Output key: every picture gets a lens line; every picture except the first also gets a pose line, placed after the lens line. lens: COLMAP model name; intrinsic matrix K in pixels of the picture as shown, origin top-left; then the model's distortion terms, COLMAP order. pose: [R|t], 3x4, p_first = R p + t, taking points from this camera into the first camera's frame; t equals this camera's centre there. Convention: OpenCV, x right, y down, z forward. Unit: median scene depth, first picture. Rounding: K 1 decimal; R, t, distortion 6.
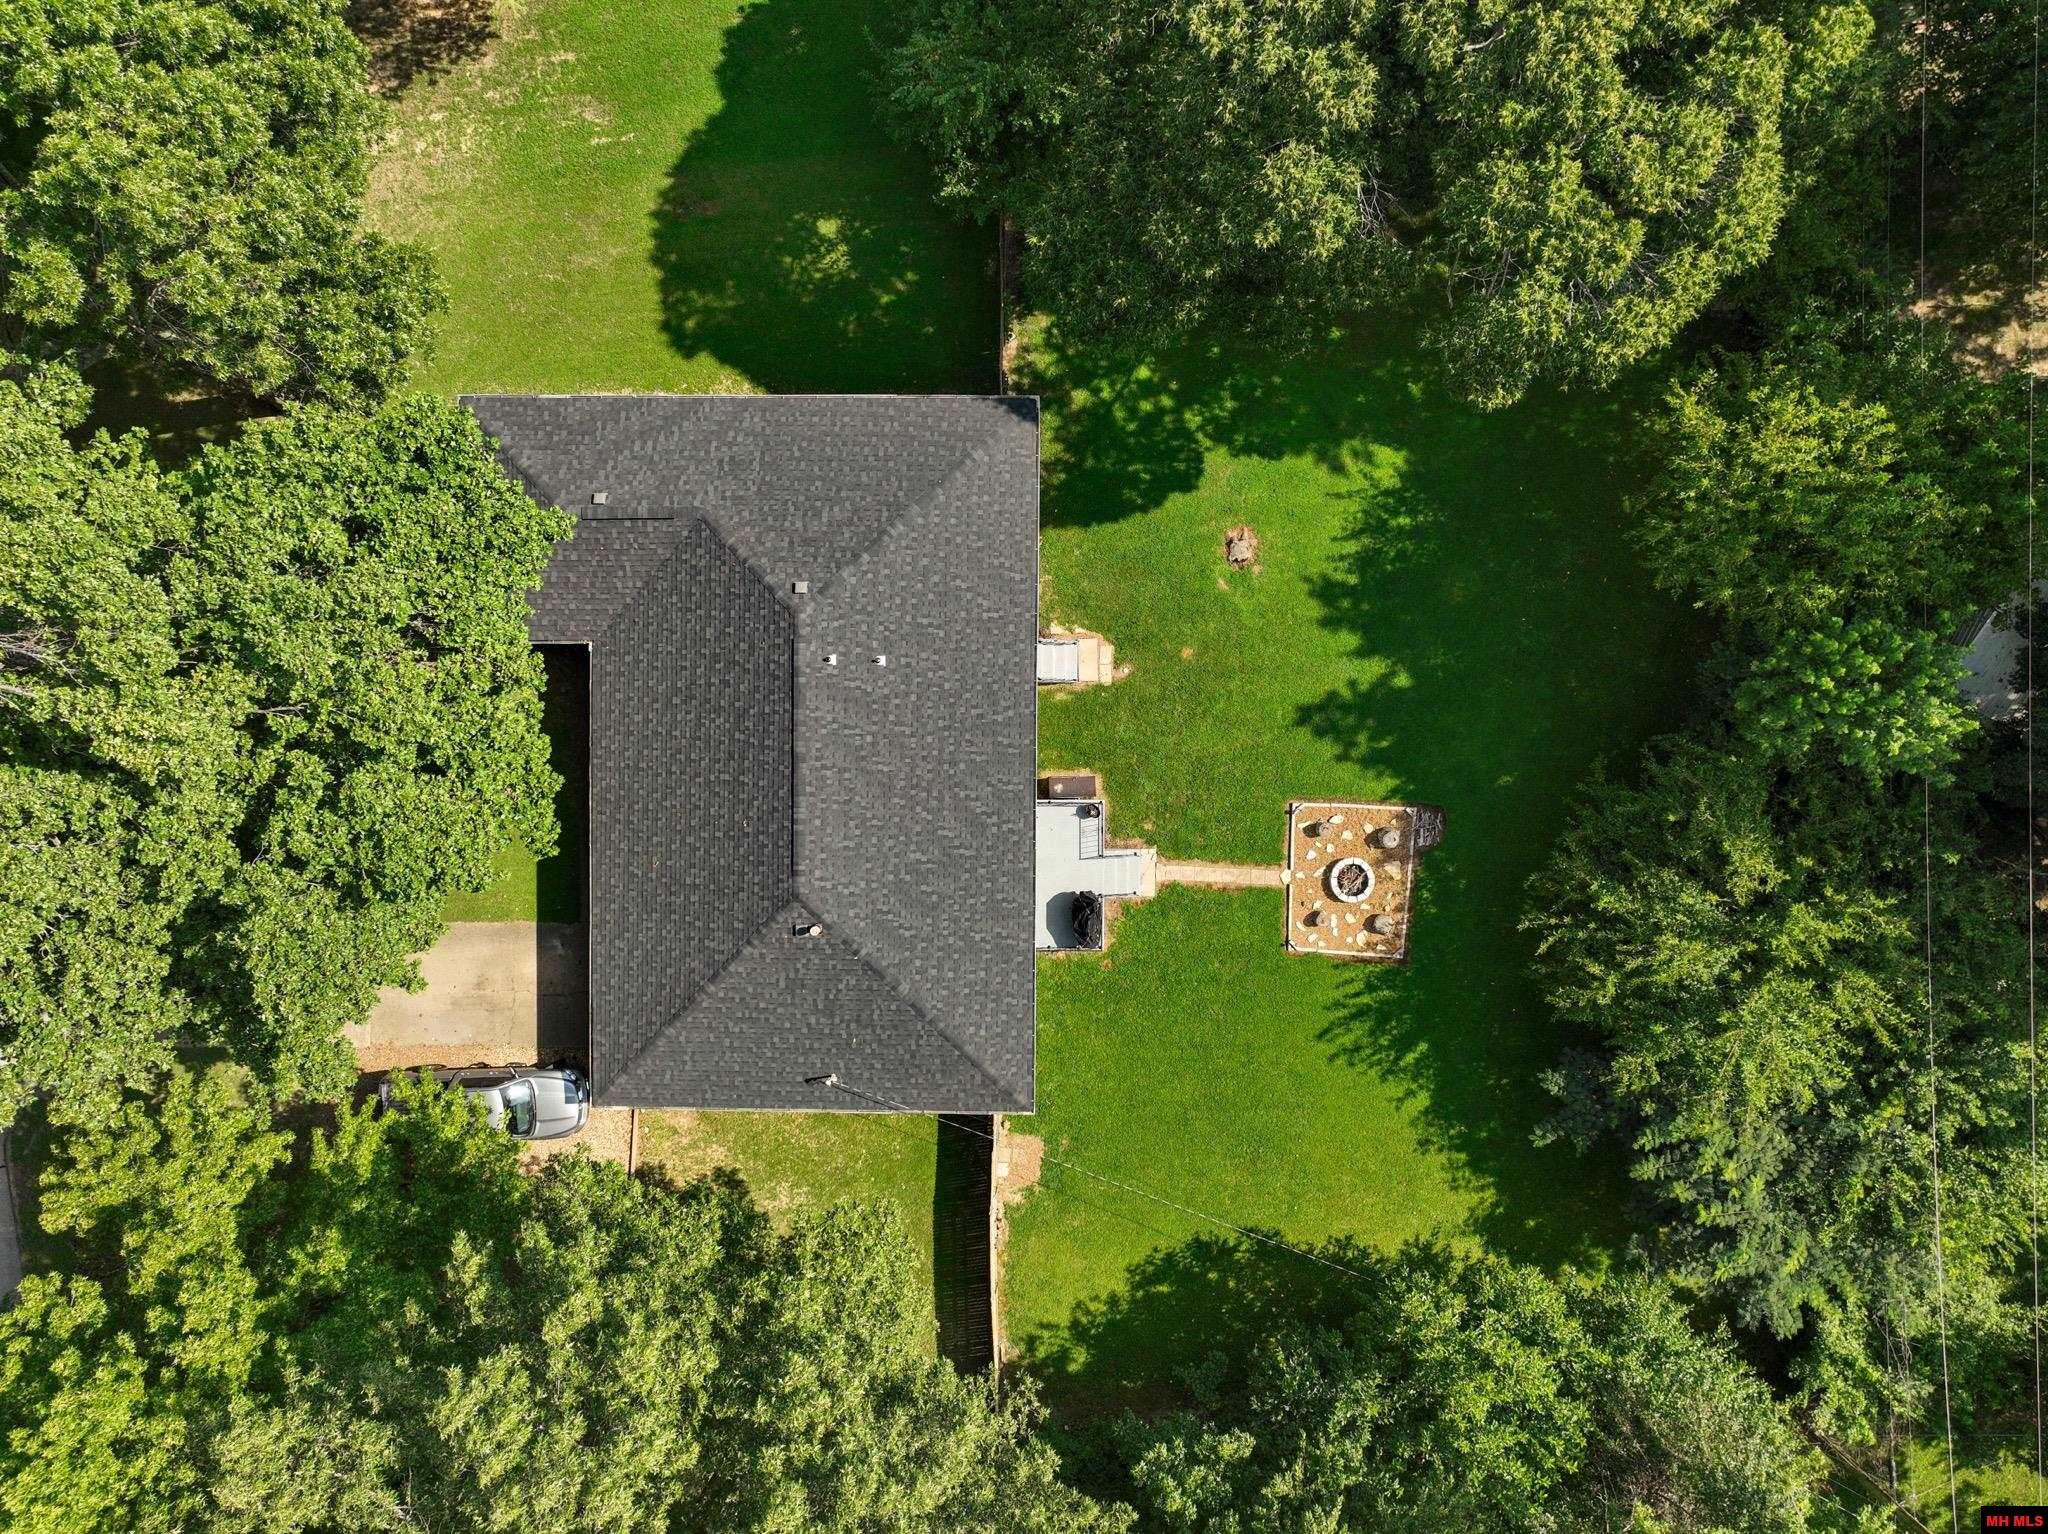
lens RADIAL K [[1416.0, 0, 1024.0], [0, 1416.0, 767.0], [0, 0, 1]] dist [0.000025, 0.000886]
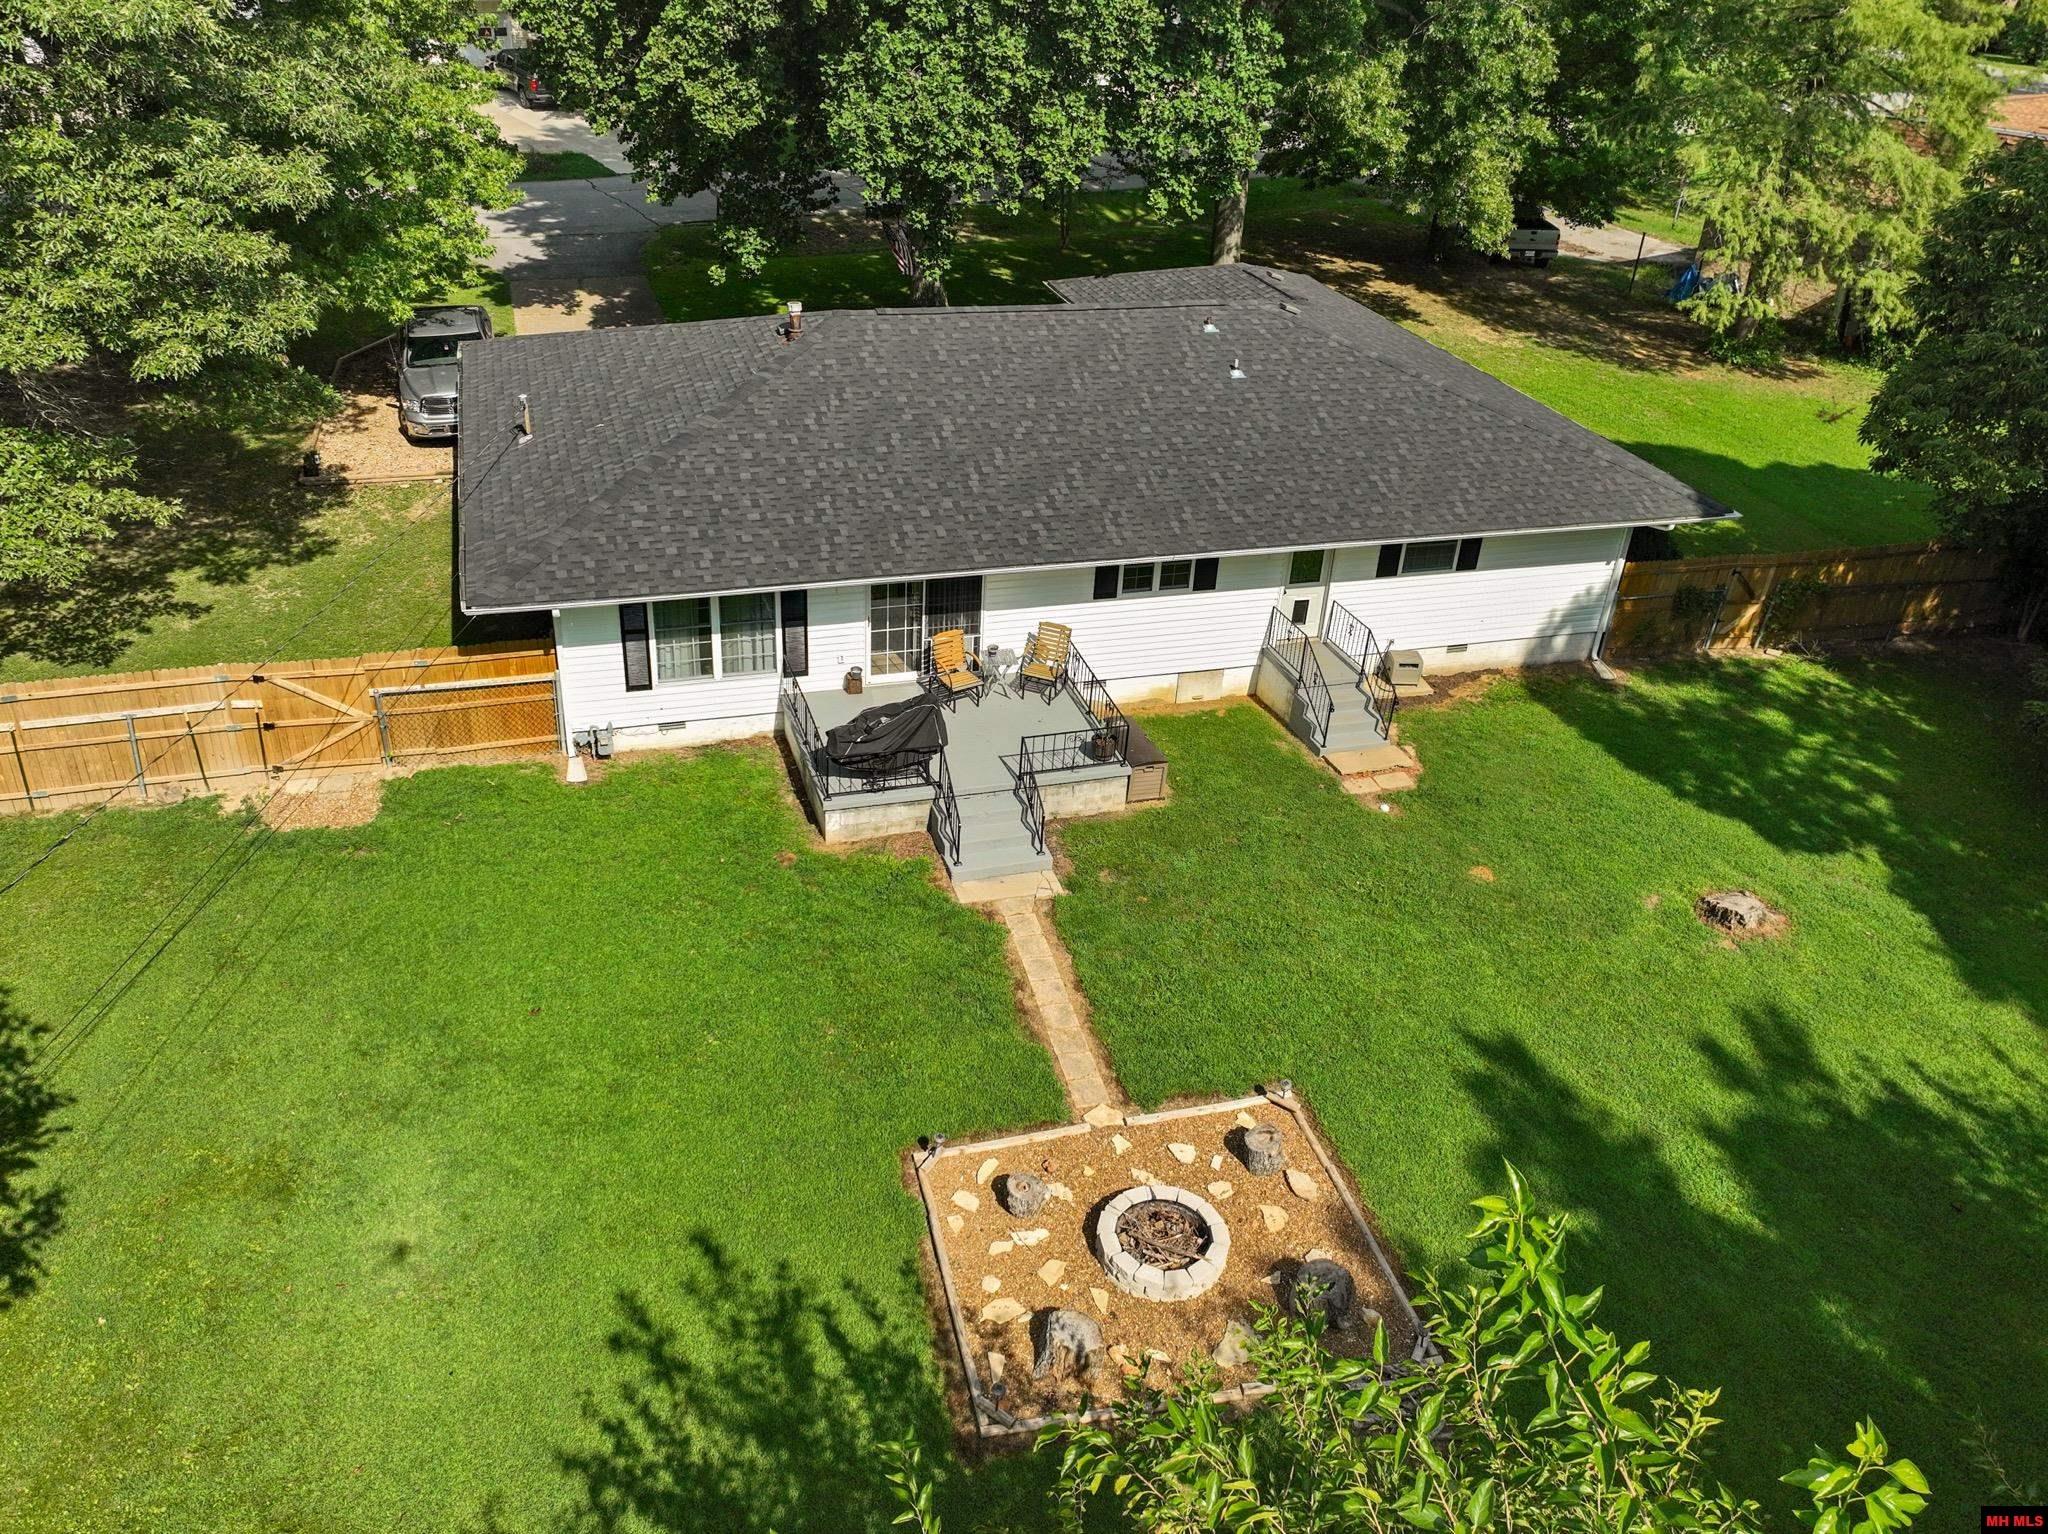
lens RADIAL K [[1569.5, 0, 1024.0], [0, 1569.5, 767.0], [0, 0, 1]] dist [0.003516, 0.000022]
pose [[0.298914, 0.525961, -0.796251, 0.461436], [-0.951355, 0.098960, -0.291772, 0.209946], [-0.074664, 0.844732, 0.529956, 0.706201]]
